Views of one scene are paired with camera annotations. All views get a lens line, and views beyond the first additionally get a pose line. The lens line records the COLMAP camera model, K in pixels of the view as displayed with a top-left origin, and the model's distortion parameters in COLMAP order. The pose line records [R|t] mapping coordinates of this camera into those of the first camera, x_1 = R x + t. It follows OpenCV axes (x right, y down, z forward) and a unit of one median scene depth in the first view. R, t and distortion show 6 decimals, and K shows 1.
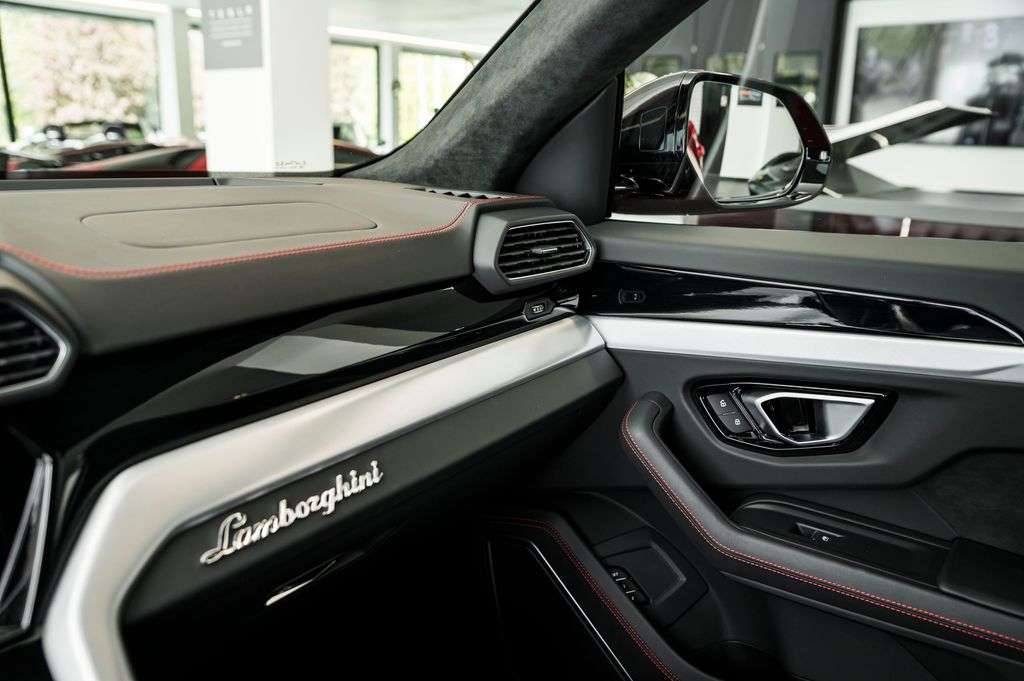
lens RADIAL K [[944.5, 0, 514.9], [0, 944.5, 345.5], [0, 0, 1]] dist [-0.077237, 0.000000]
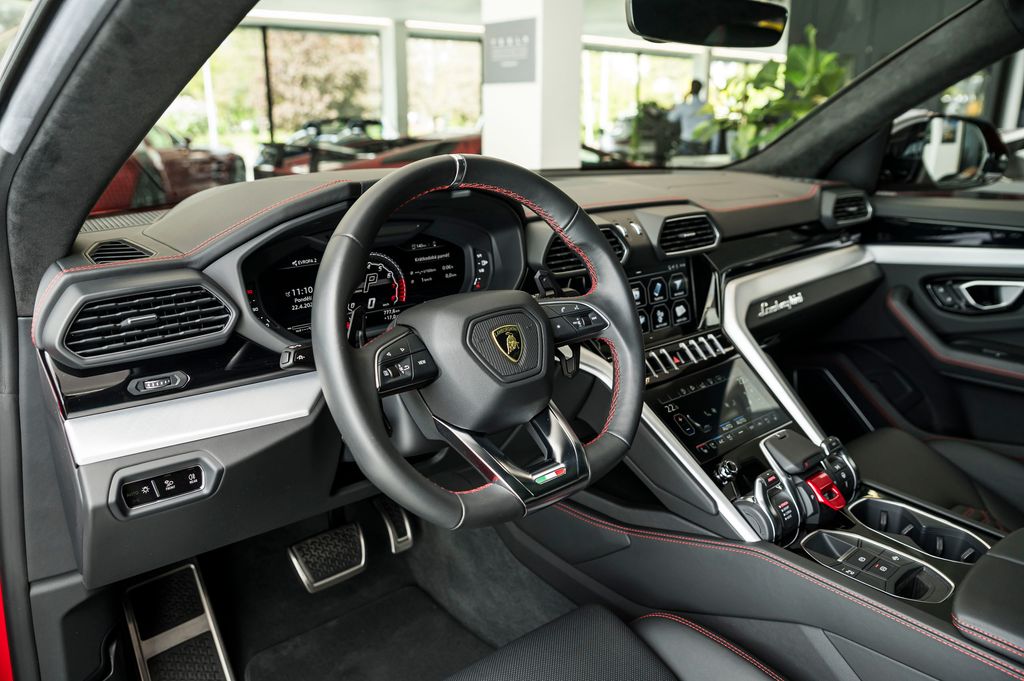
lens RADIAL K [[824.2, 0, 507.5], [0, 824.2, 337.5], [0, 0, 1]] dist [-0.037309, 0.011127]
pose [[0.978473, 0.032764, -0.203757, -0.296075], [-0.026541, 0.999096, 0.033201, 0.123903], [0.204661, -0.027079, 0.978458, -0.795087]]
